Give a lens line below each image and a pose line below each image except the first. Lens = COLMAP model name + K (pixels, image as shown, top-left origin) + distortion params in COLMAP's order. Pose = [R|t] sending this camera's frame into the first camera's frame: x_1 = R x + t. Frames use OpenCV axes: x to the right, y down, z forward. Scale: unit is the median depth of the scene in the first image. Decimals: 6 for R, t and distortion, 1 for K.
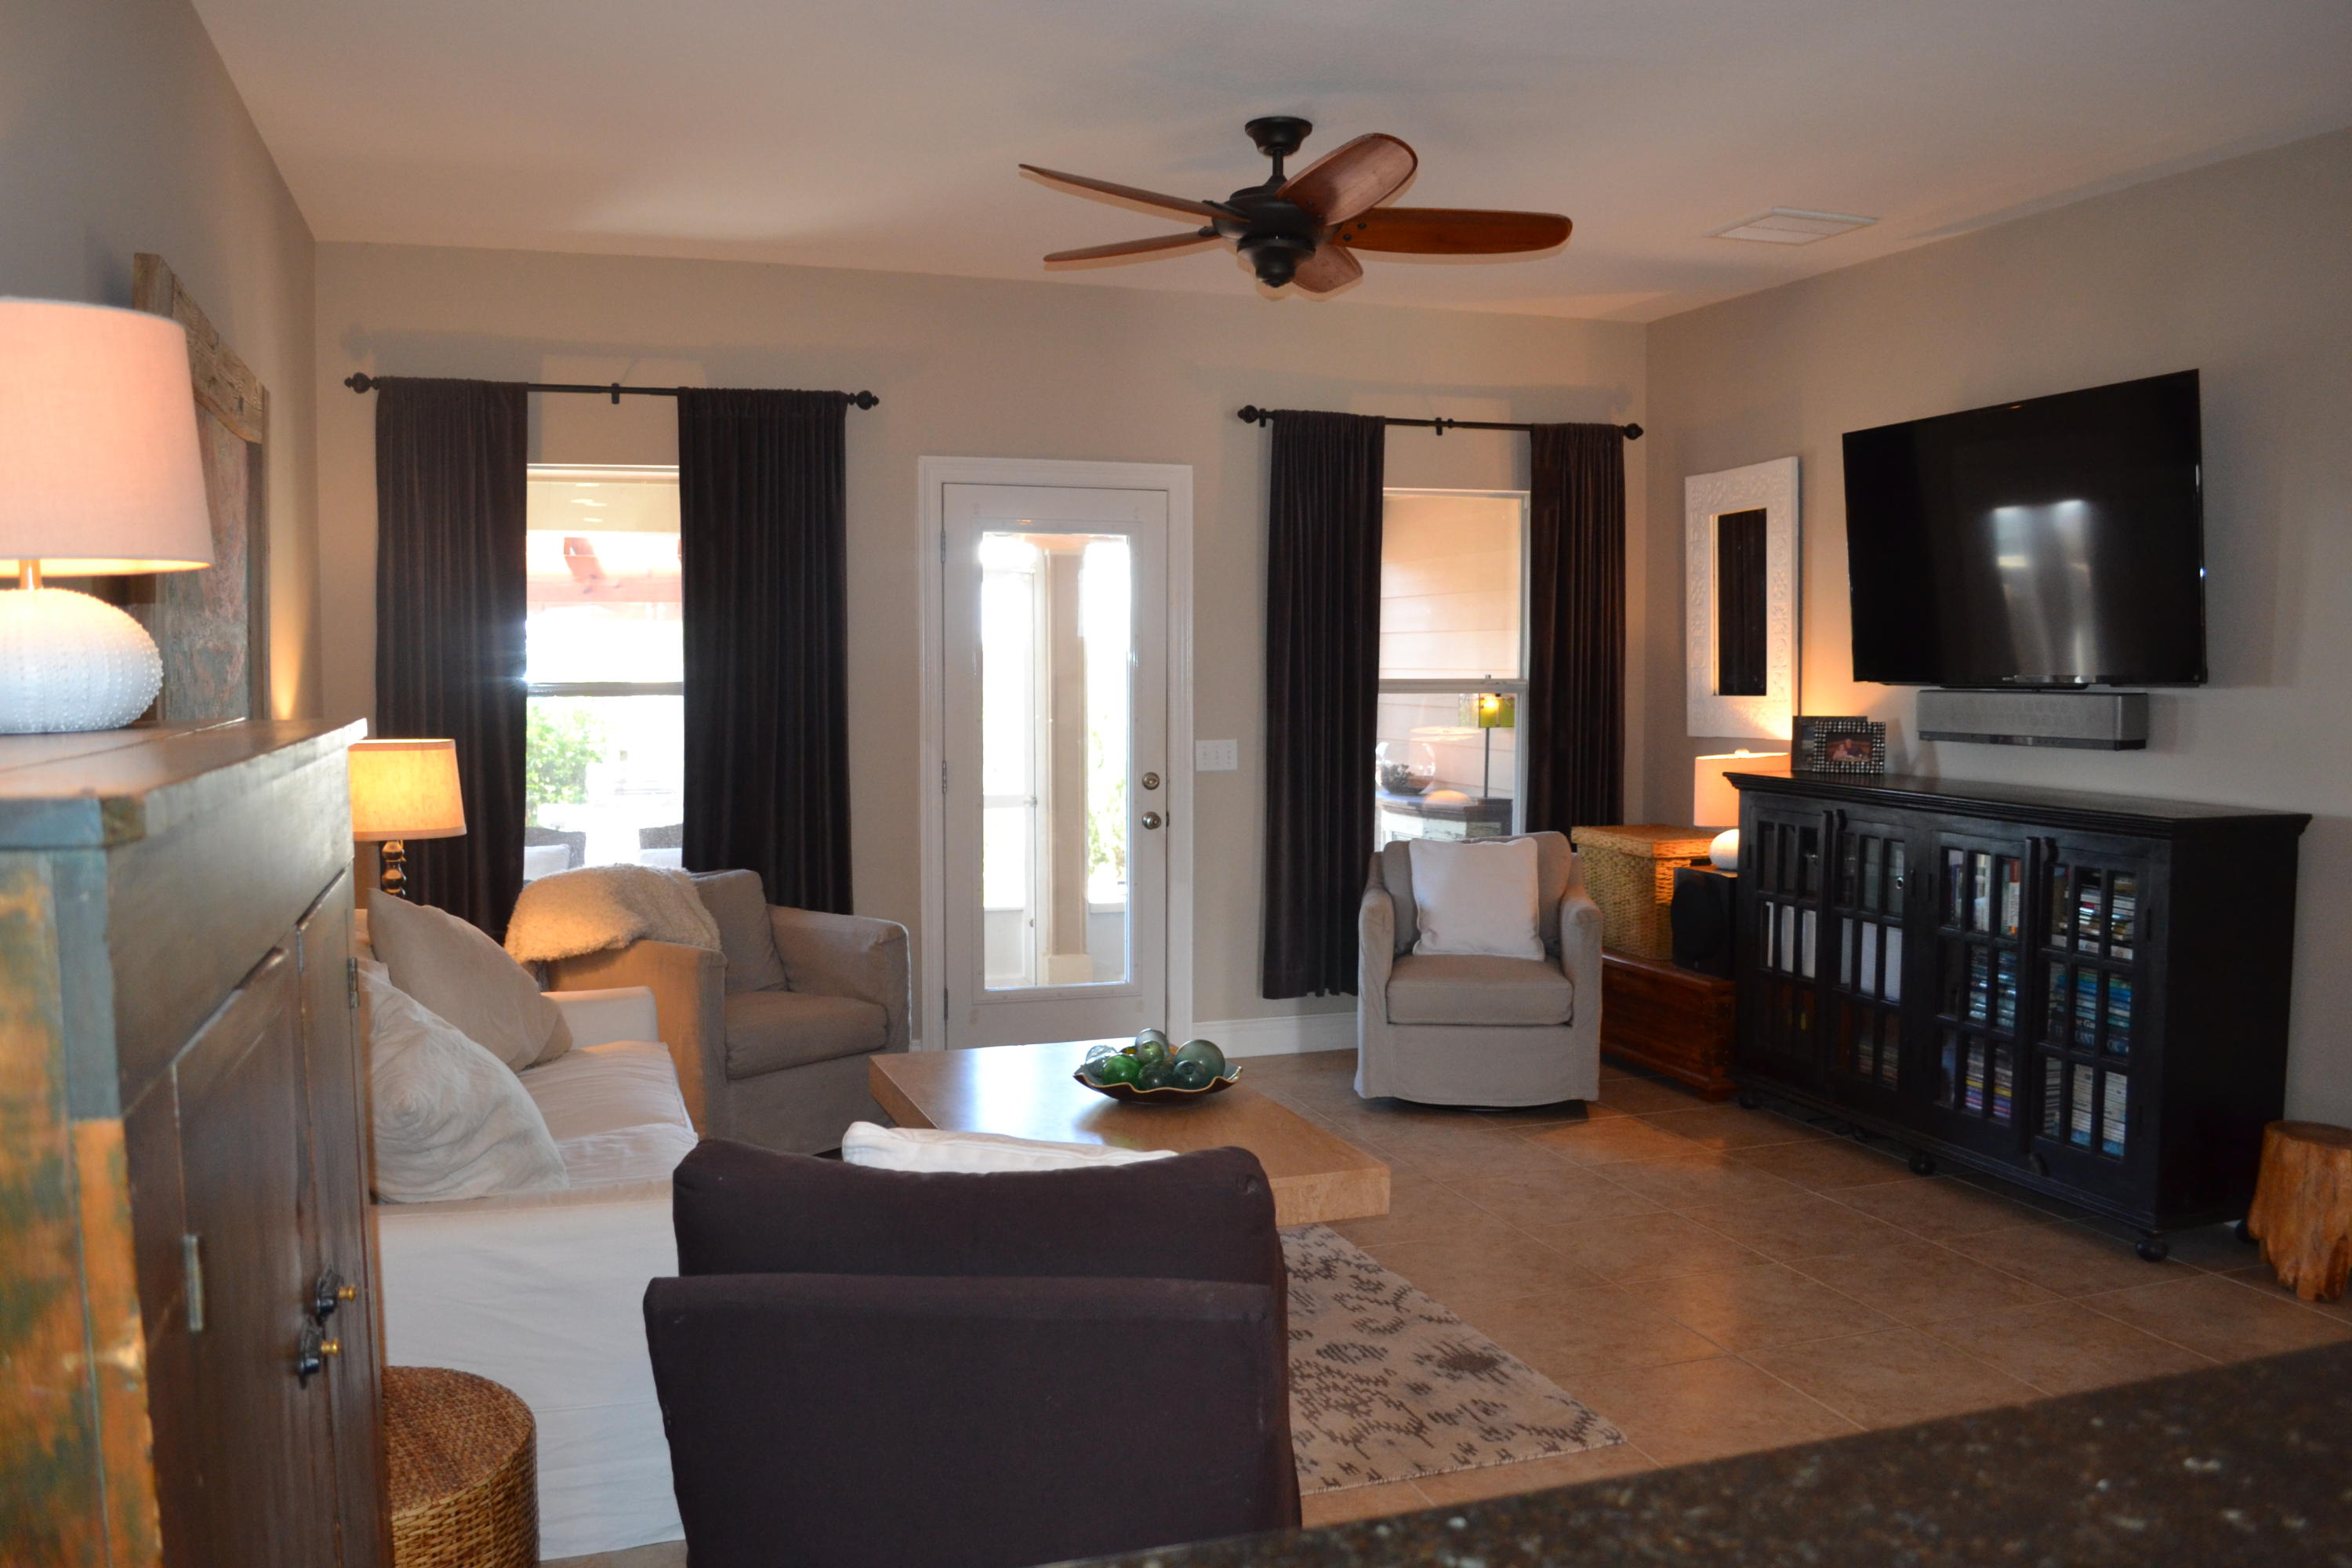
lens RADIAL K [[1863.7, 0, 1161.9], [0, 1863.7, 786.8], [0, 0, 1]] dist [-0.083581, 0.008182]
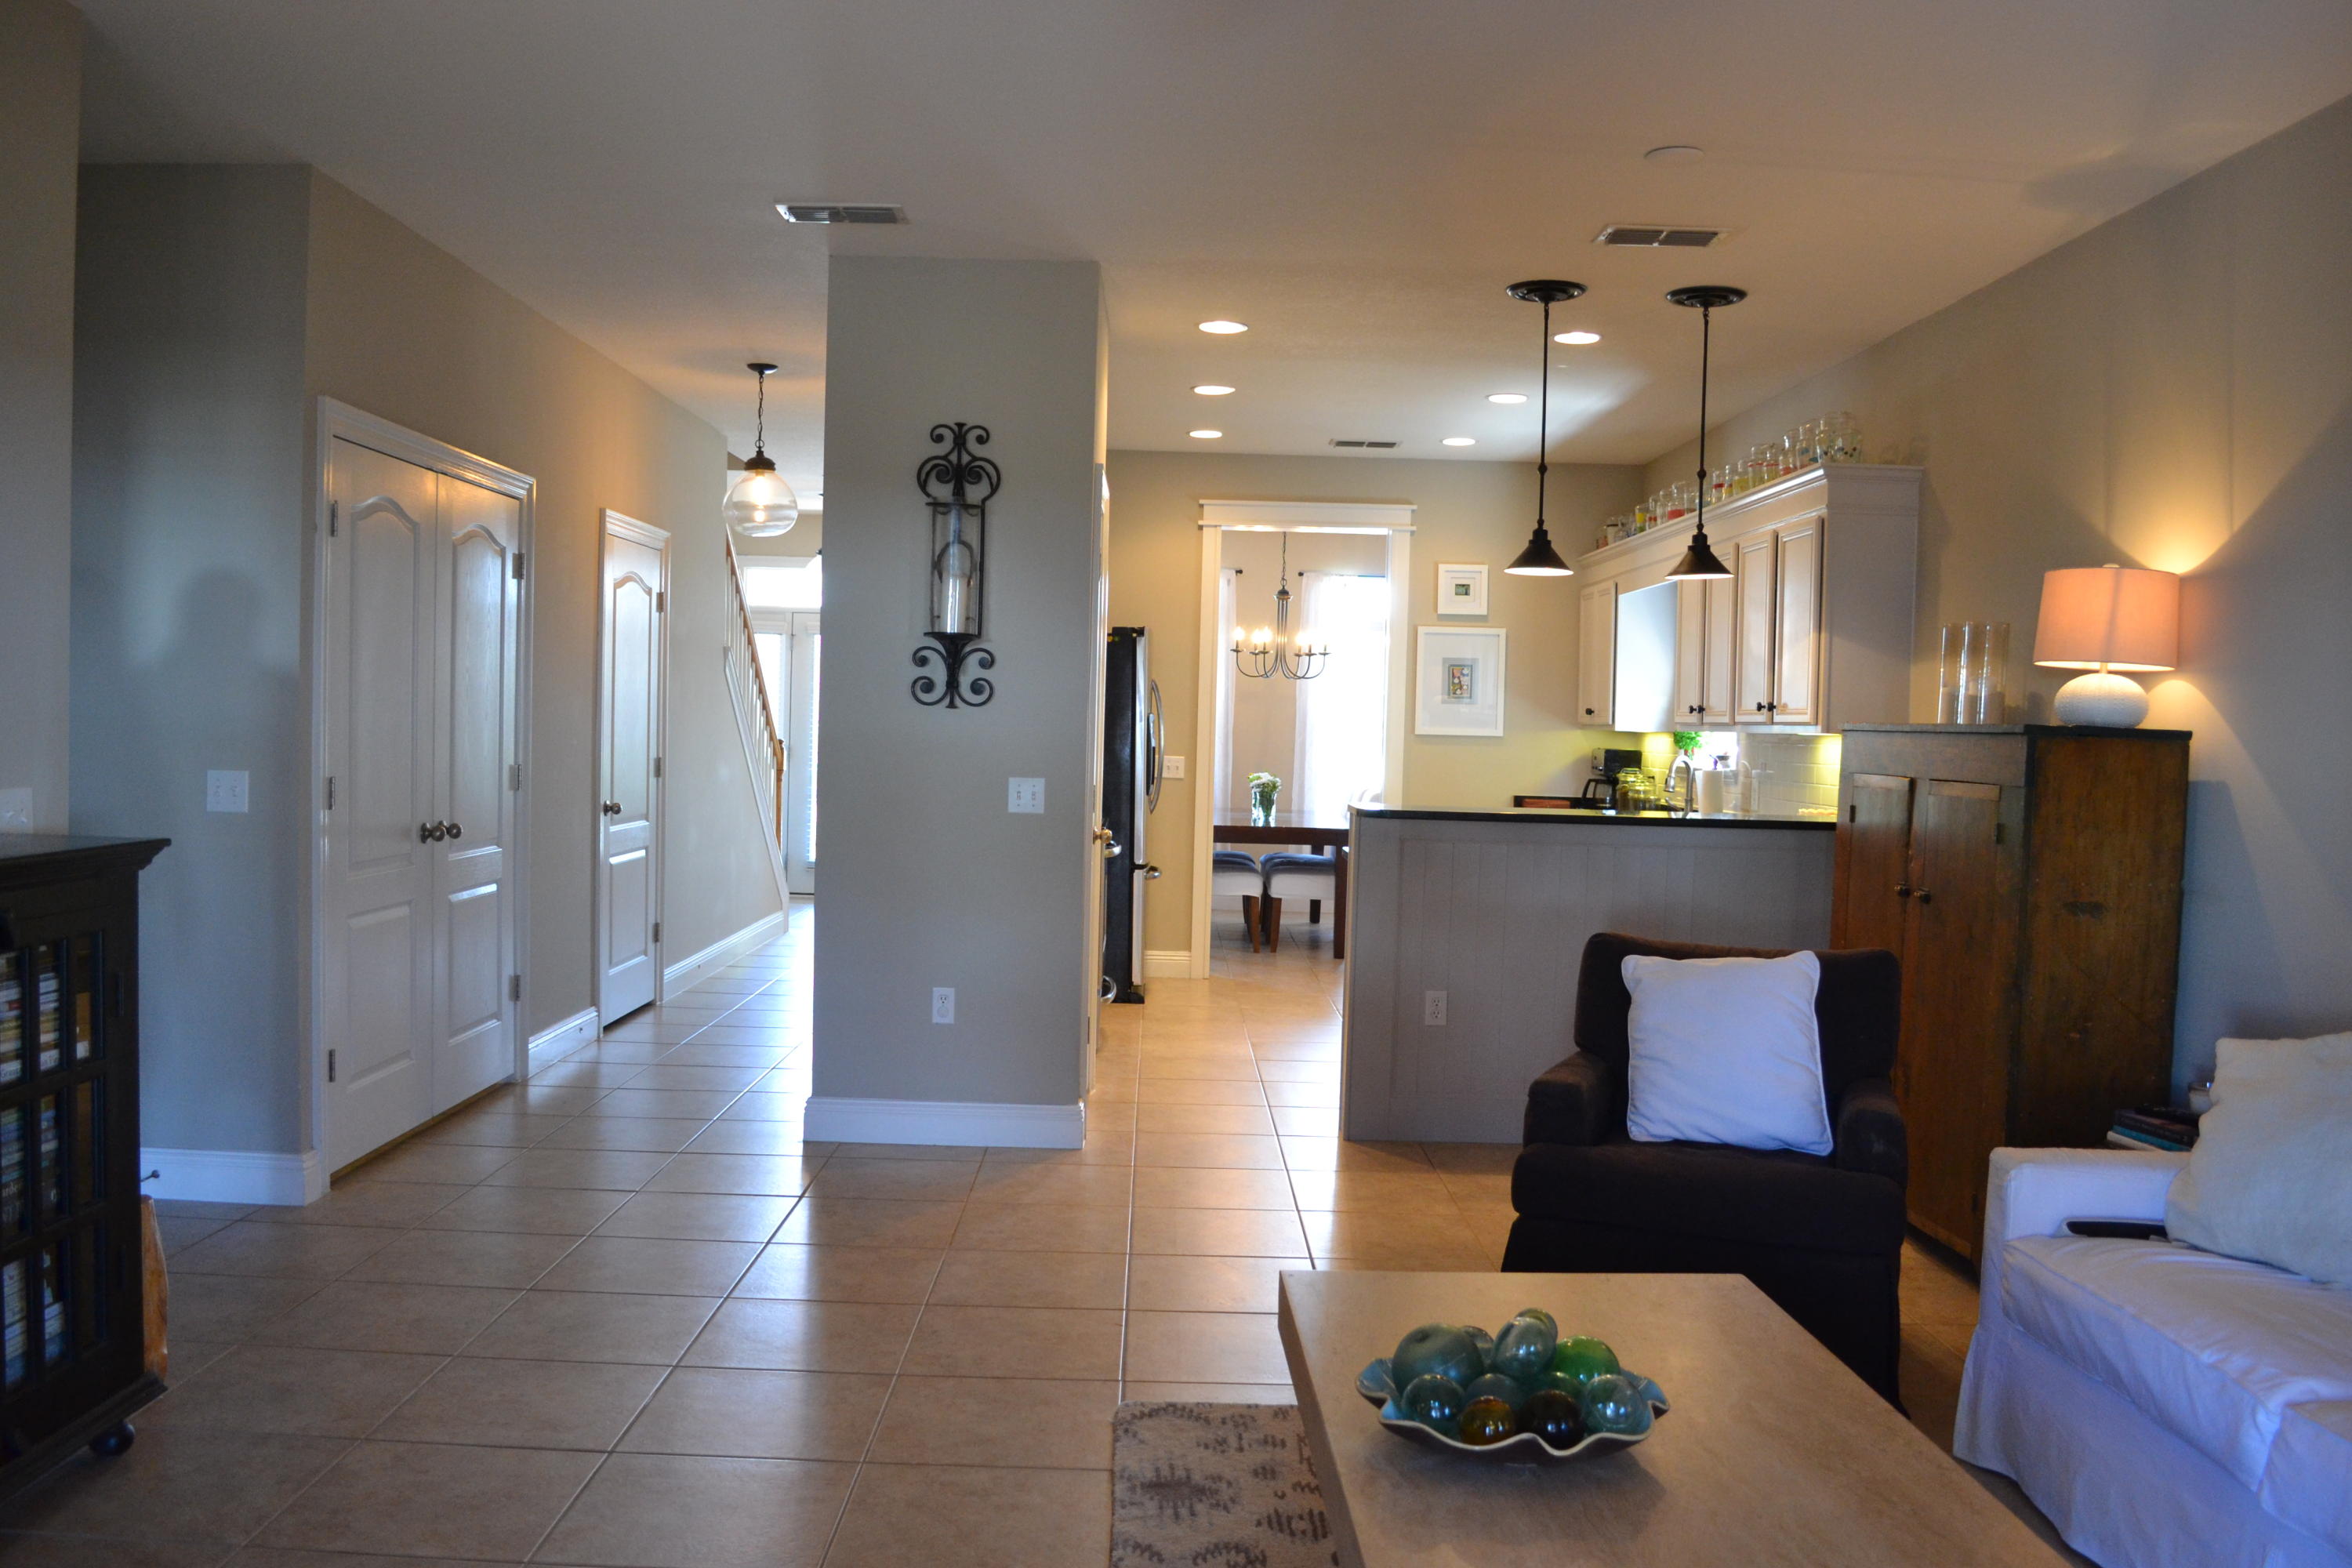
lens RADIAL K [[1863.7, 0, 1161.9], [0, 1863.7, 786.8], [0, 0, 1]] dist [-0.083581, 0.008182]
pose [[-0.947679, -0.039830, 0.316732, -0.088719], [-0.006992, 0.994538, 0.104143, -0.105588], [-0.319150, 0.096479, -0.942781, 1.949161]]
